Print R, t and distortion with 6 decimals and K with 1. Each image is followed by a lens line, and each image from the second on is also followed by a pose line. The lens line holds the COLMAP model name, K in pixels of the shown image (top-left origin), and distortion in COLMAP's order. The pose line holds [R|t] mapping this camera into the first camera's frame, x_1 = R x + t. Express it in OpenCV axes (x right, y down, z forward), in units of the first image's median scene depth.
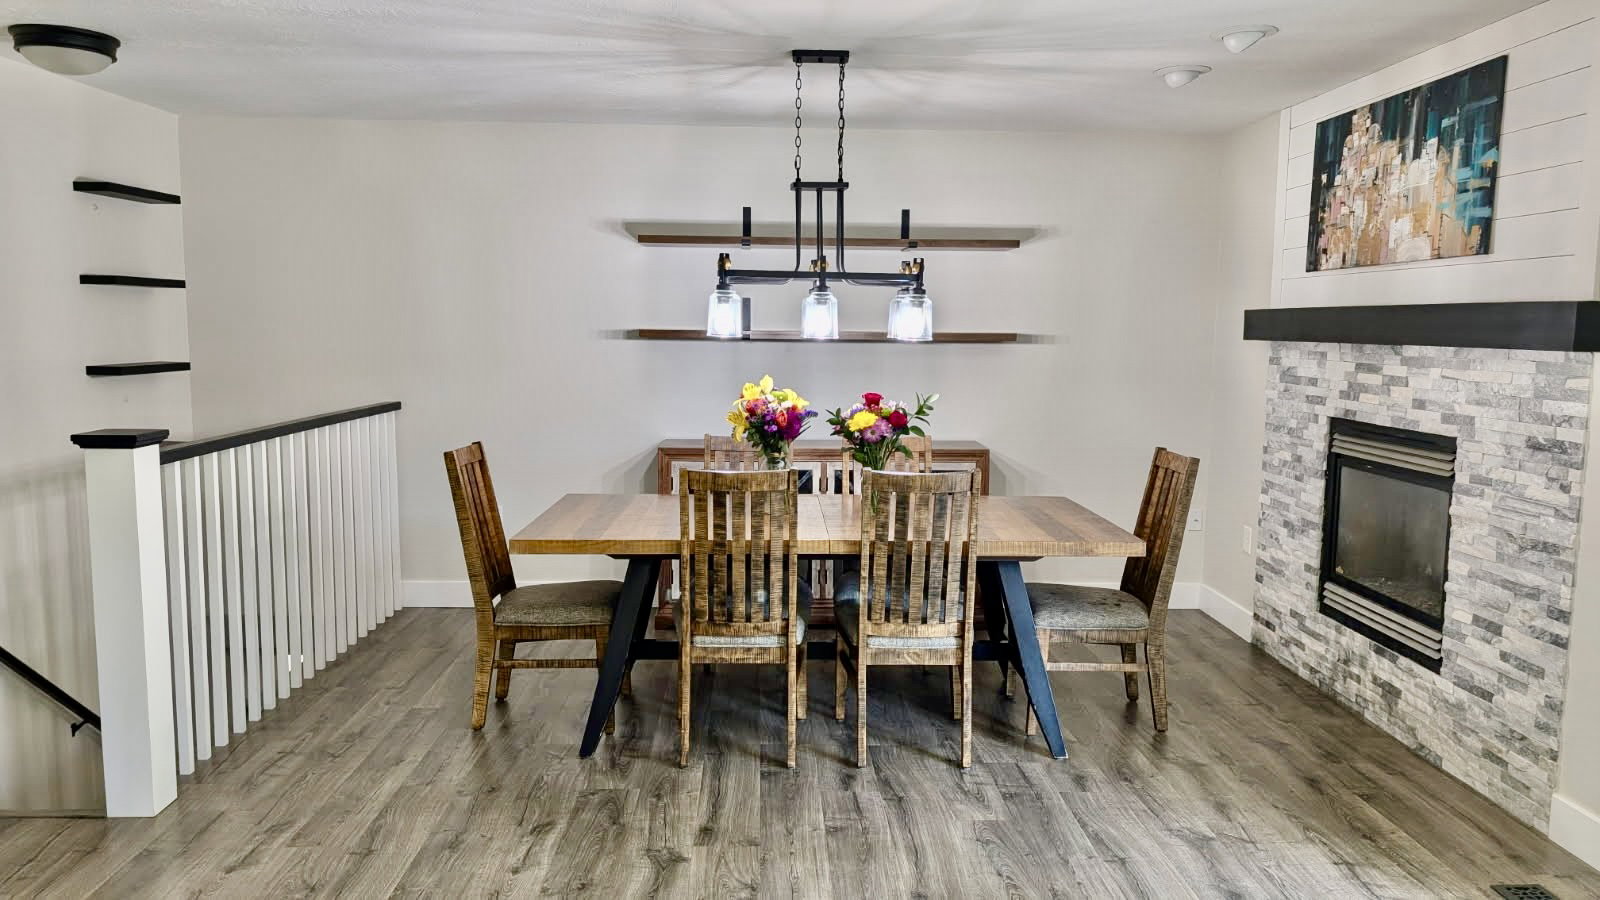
lens RADIAL K [[1126.9, 0, 800.1], [0, 1126.9, 450.2], [0, 0, 1]] dist [0.000351, -0.003897]
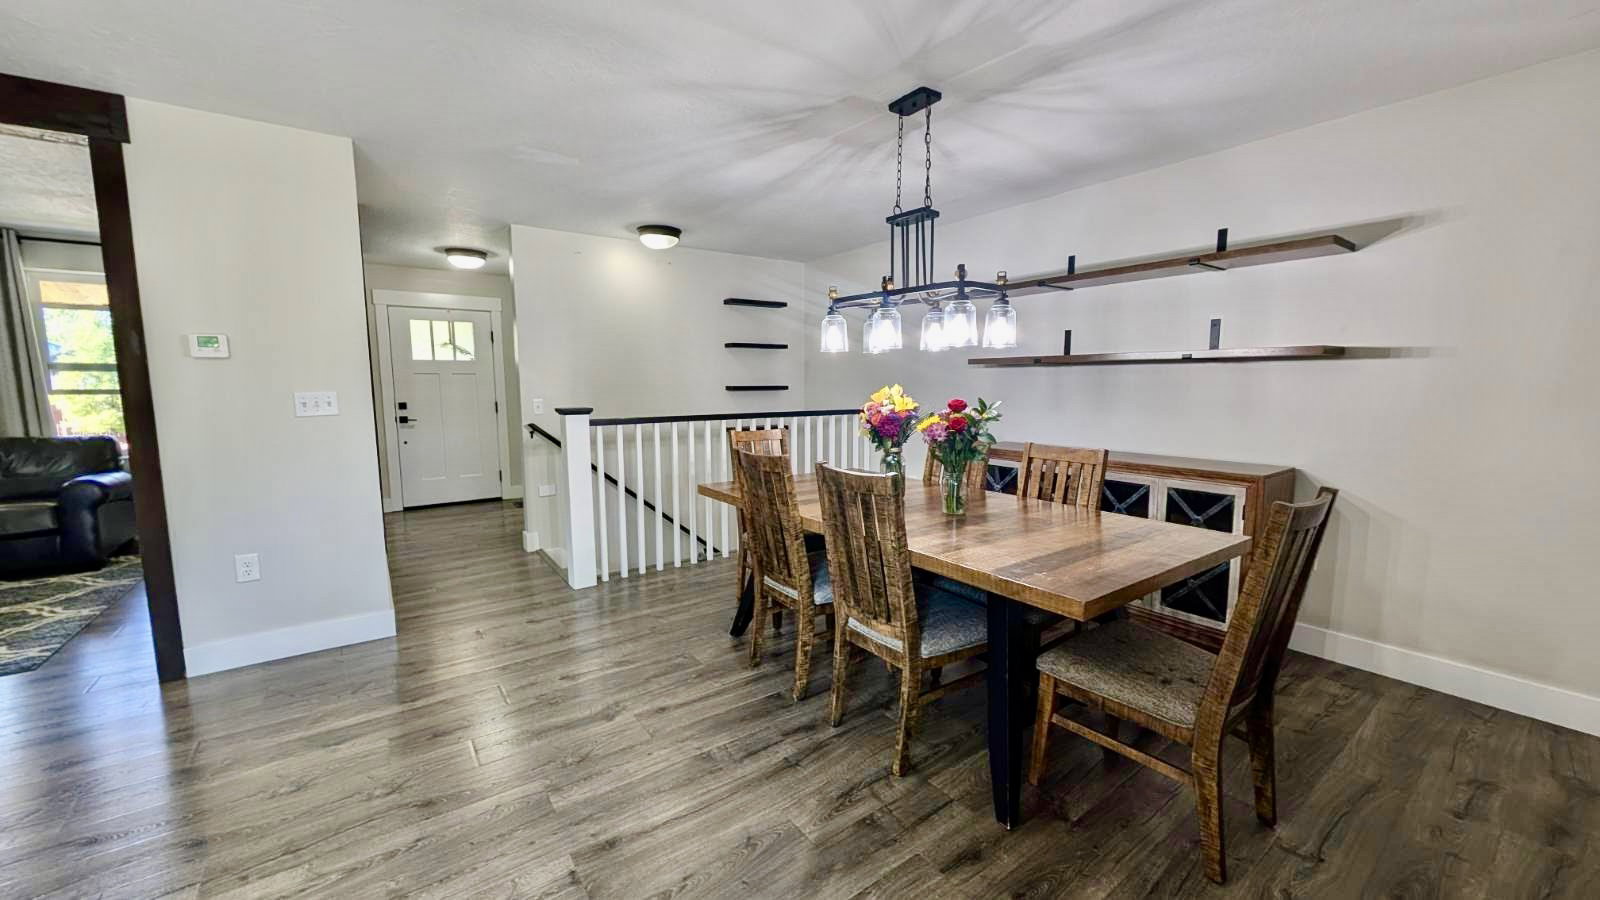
lens RADIAL K [[592.4, 0, 803.2], [0, 592.4, 449.3], [0, 0, 1]] dist [-0.003701, 0.000121]
pose [[0.569884, 0.080276, -0.817795, 0.503737], [-0.079316, 0.995944, 0.042491, -0.018766], [0.817888, 0.040650, 0.573939, 0.624659]]
